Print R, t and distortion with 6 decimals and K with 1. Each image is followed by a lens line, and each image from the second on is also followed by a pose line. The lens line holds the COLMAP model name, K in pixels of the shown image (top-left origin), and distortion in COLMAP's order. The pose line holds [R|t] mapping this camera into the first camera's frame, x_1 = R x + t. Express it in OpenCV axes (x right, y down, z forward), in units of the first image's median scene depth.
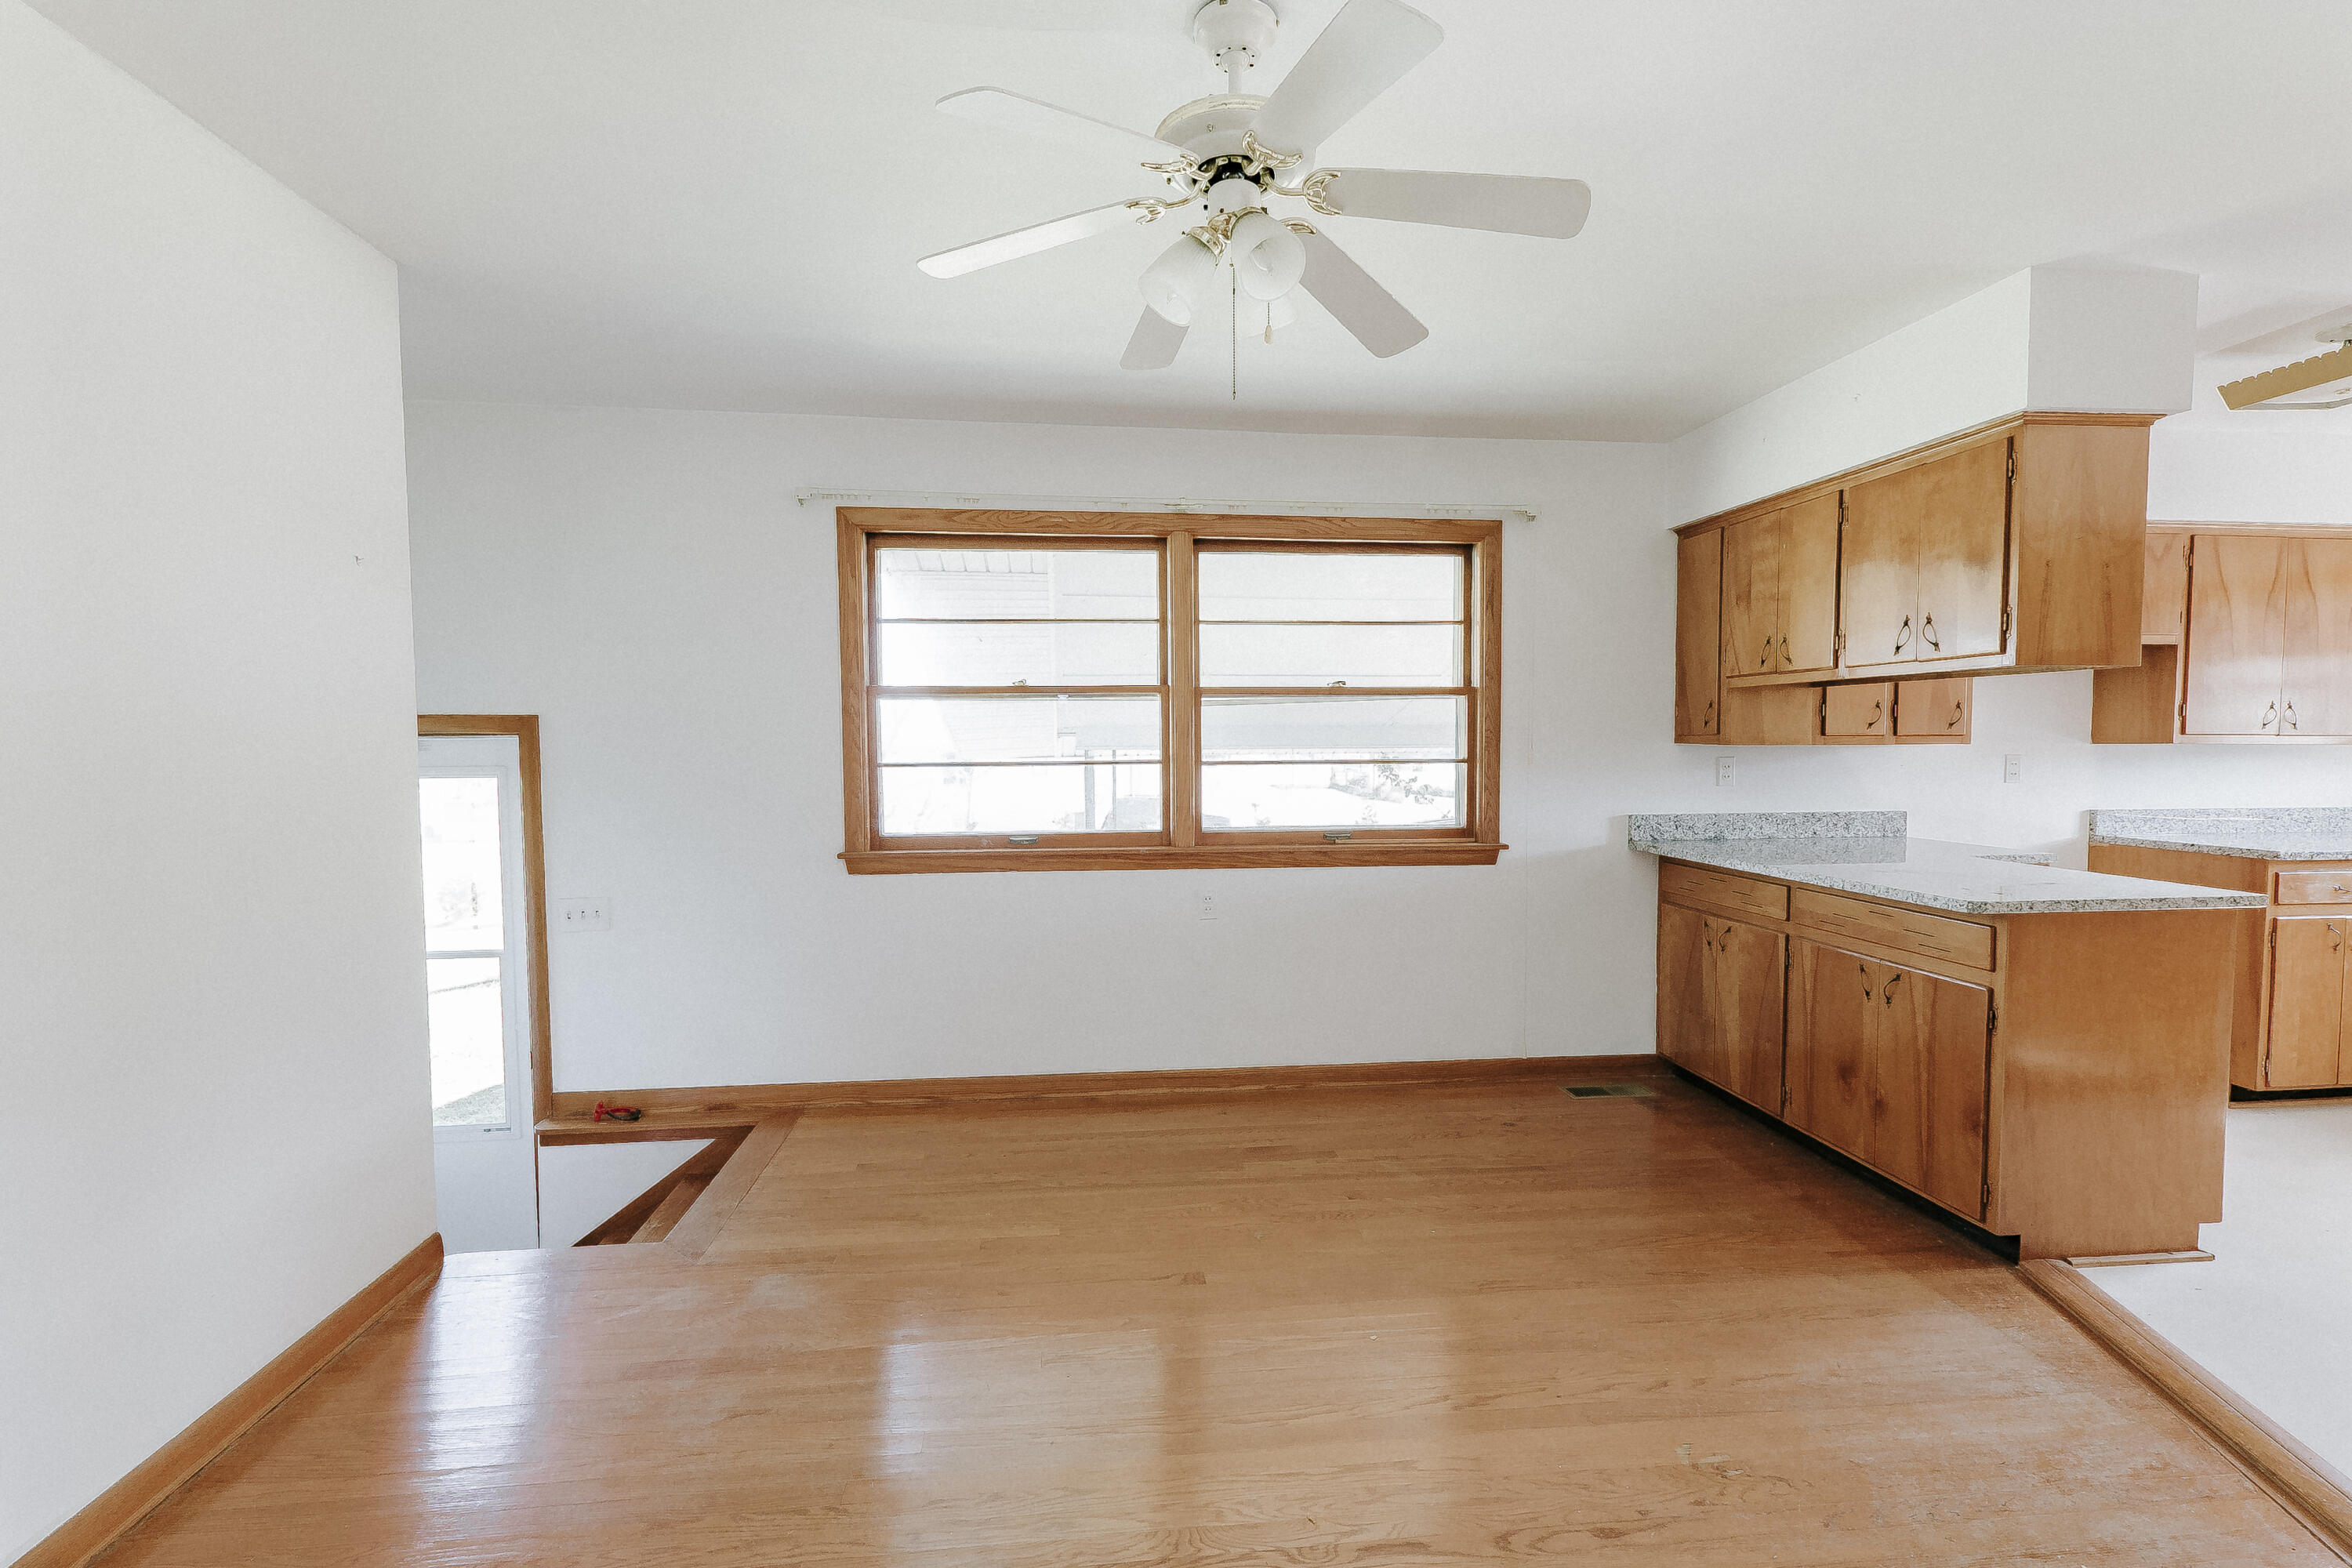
lens RADIAL K [[1017.4, 0, 1177.8], [0, 1017.4, 788.6], [0, 0, 1]] dist [0.004254, 0.000984]
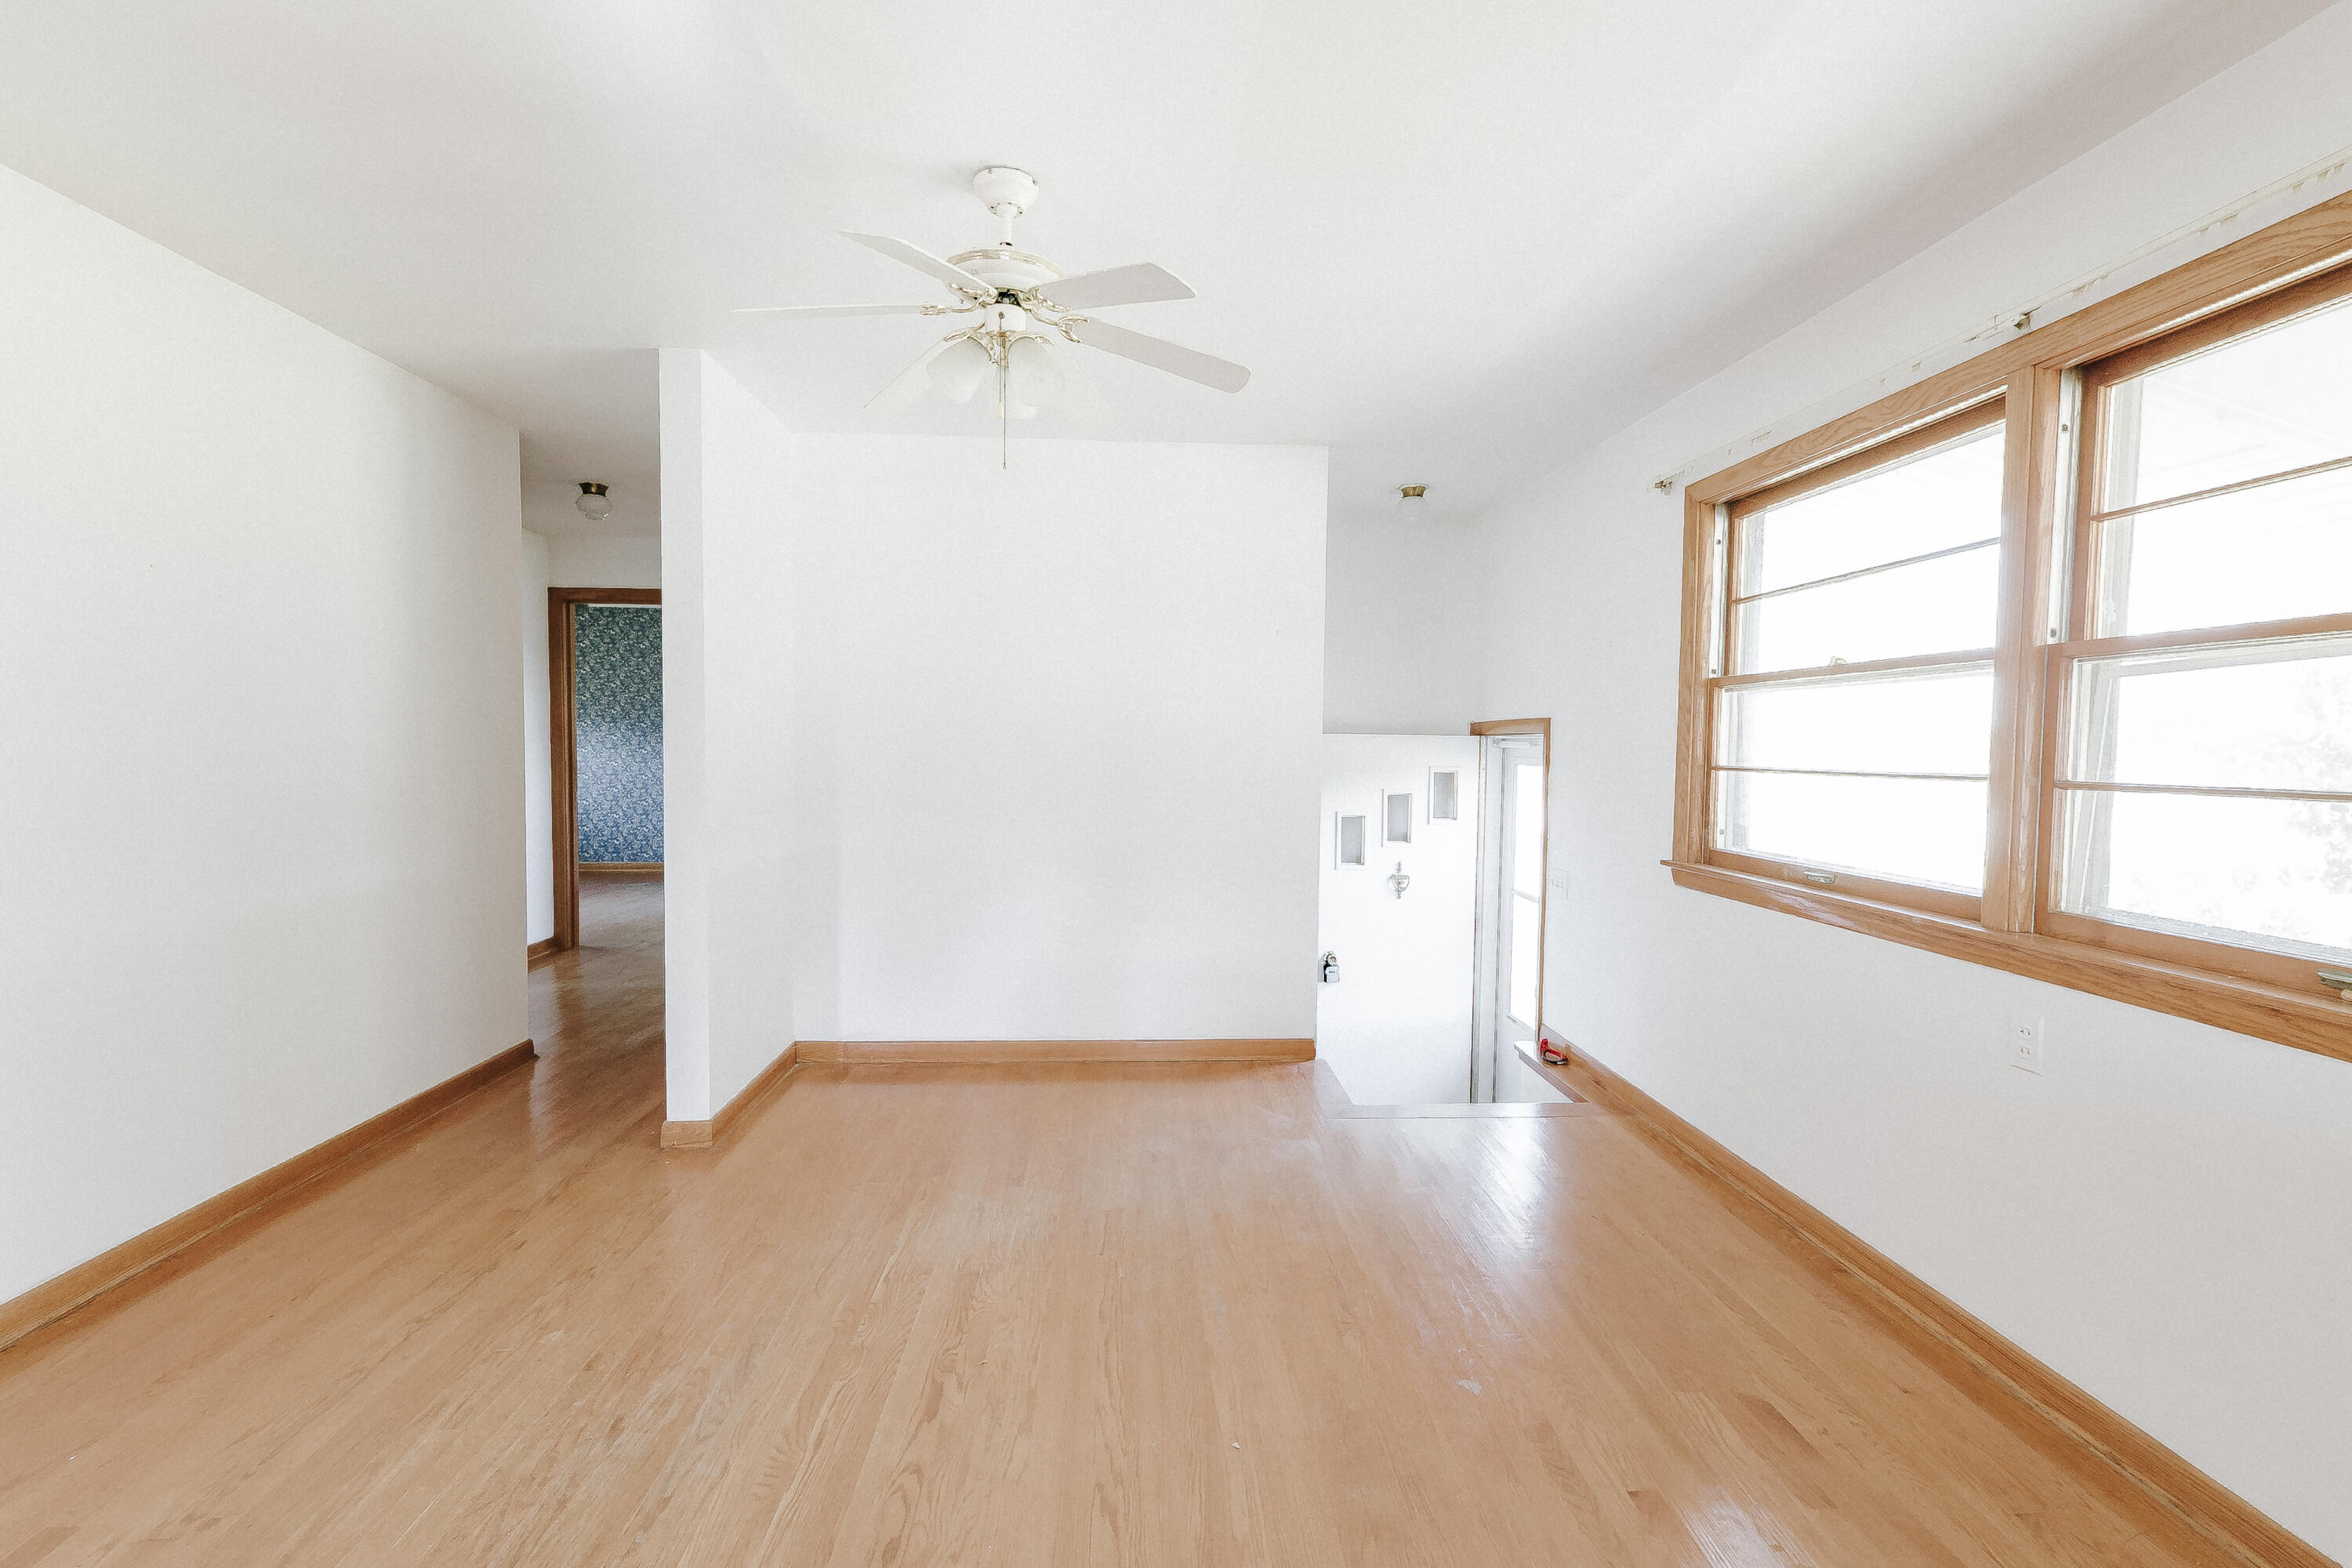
lens RADIAL K [[1017.4, 0, 1177.8], [0, 1017.4, 788.6], [0, 0, 1]] dist [0.004254, 0.000984]
pose [[-0.050019, 0.052095, -0.997389, 0.627049], [-0.058453, 0.996774, 0.054994, -0.026782], [0.997036, 0.061051, -0.046813, 0.599076]]
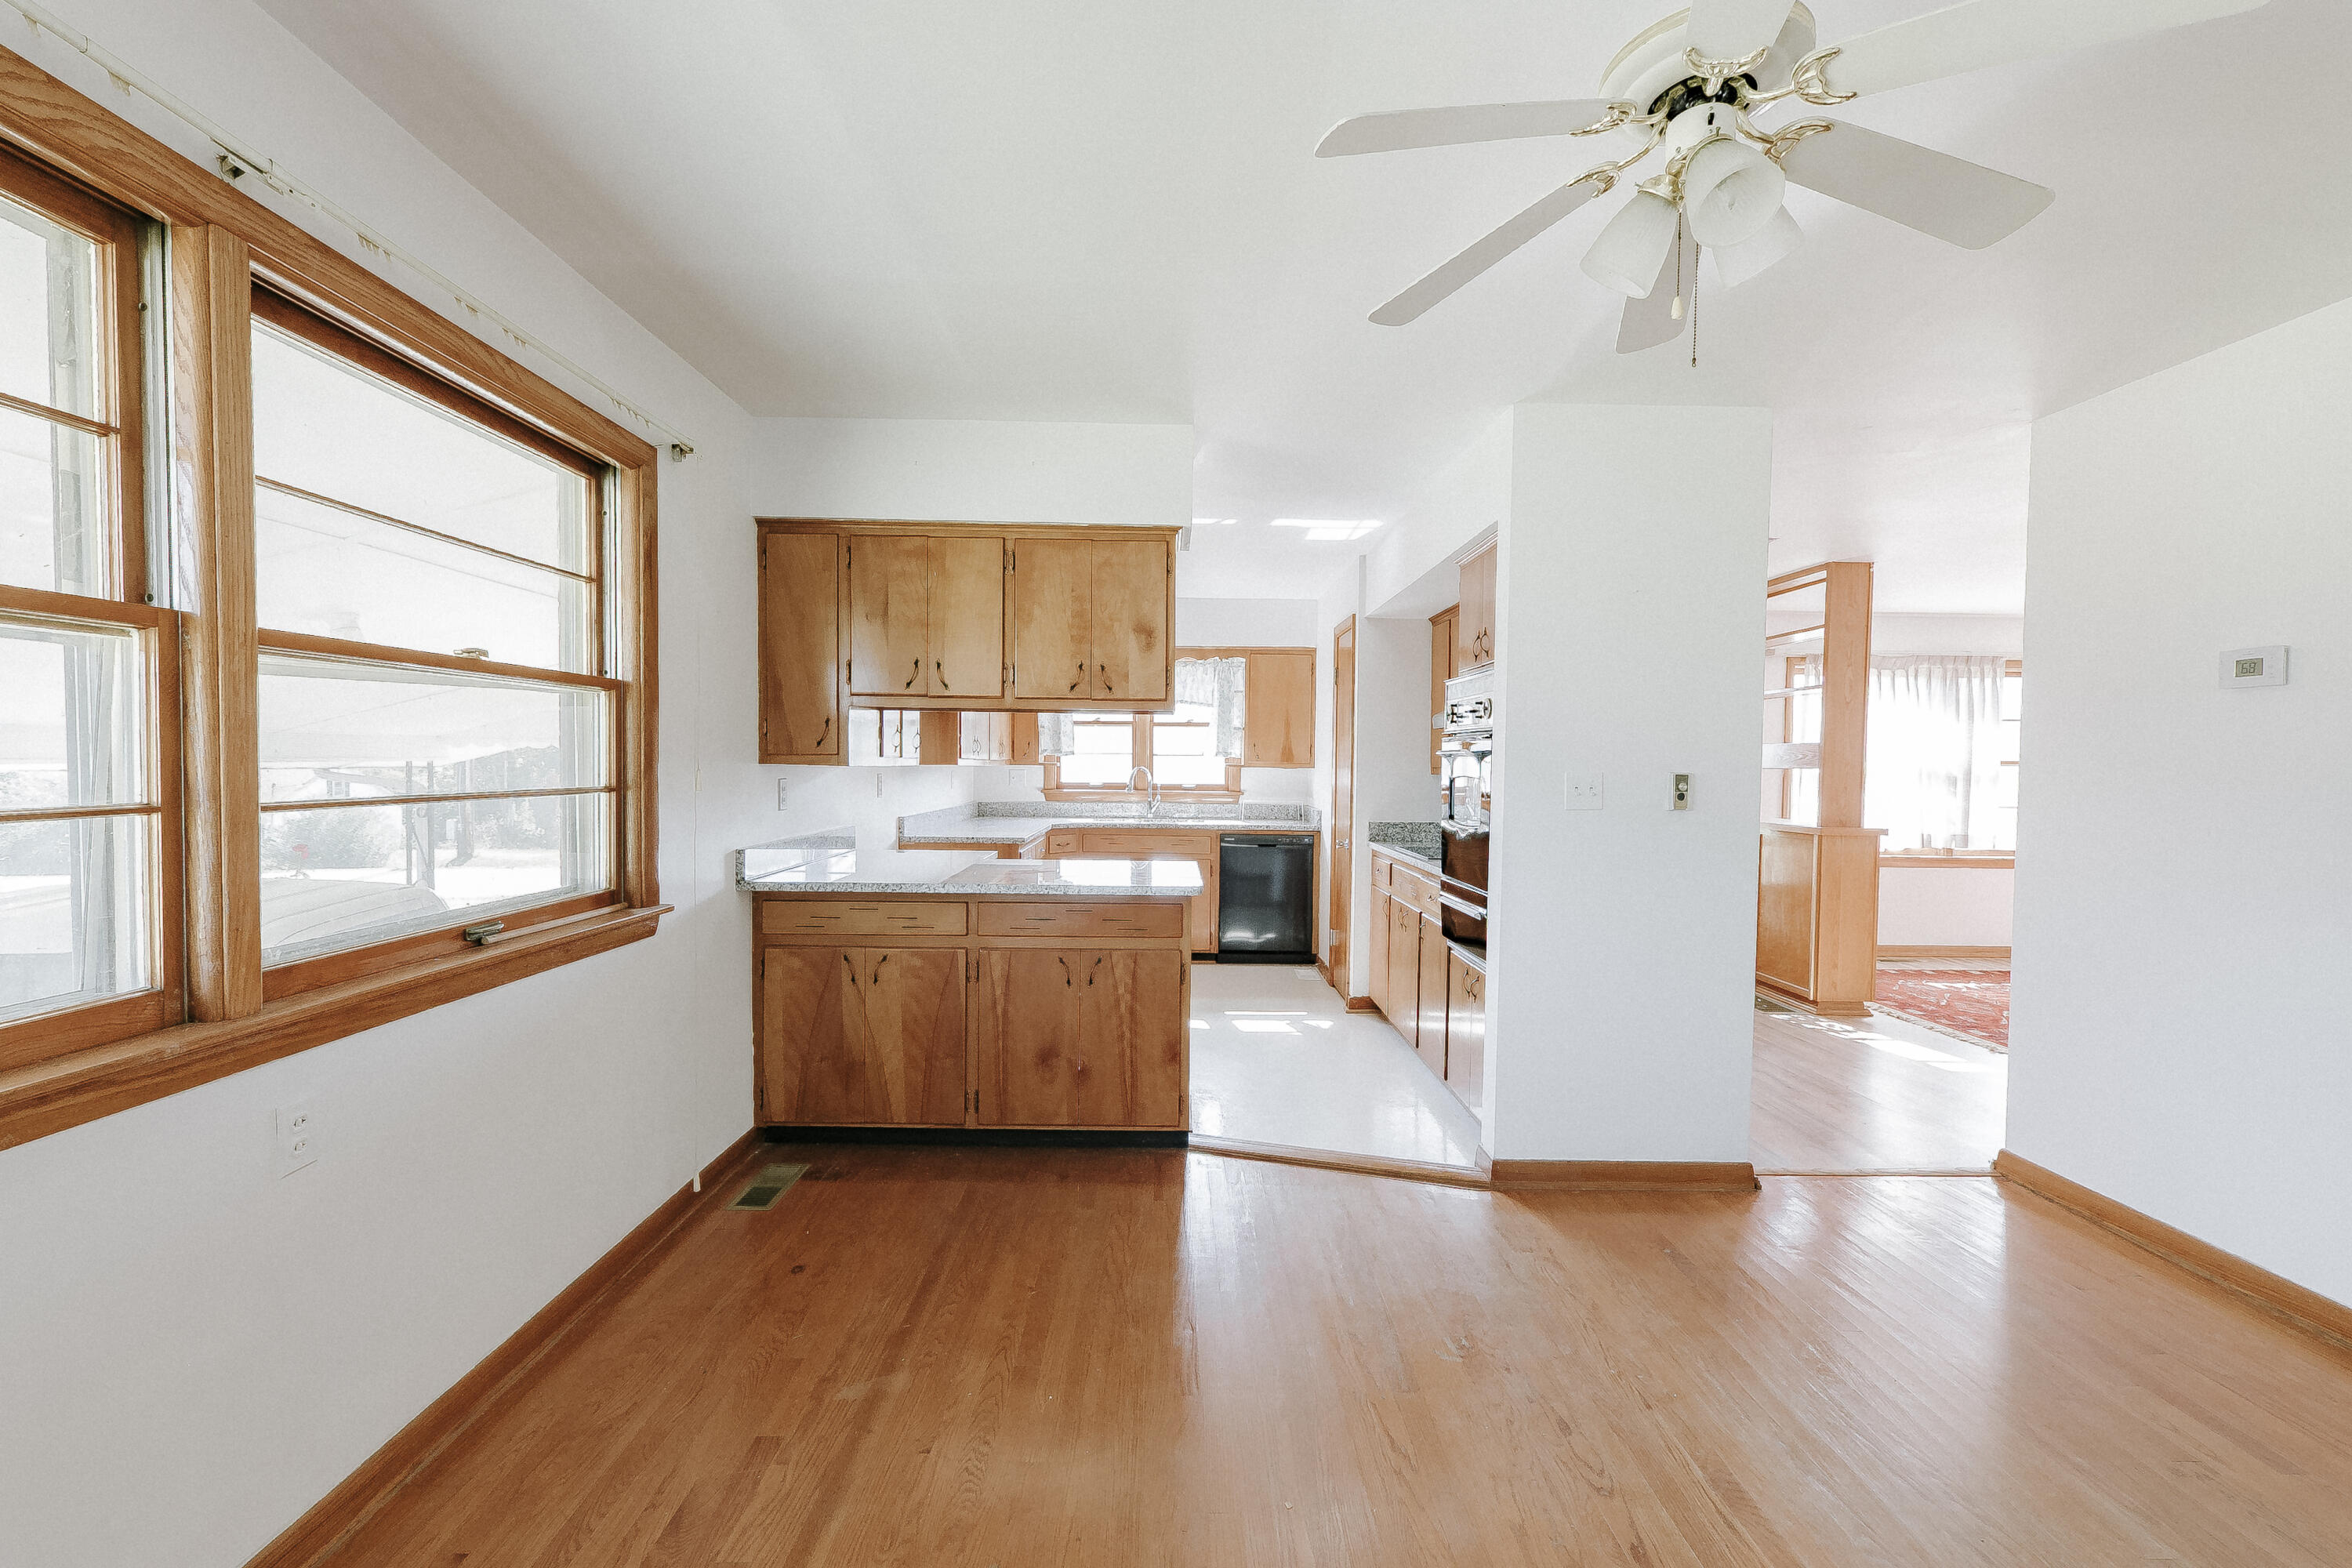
lens RADIAL K [[1017.4, 0, 1177.8], [0, 1017.4, 788.6], [0, 0, 1]] dist [0.004254, 0.000984]
pose [[0.098975, -0.021340, 0.994861, -0.381371], [0.034076, 0.999256, 0.018044, -0.029388], [-0.994506, 0.032115, 0.099629, 0.617872]]
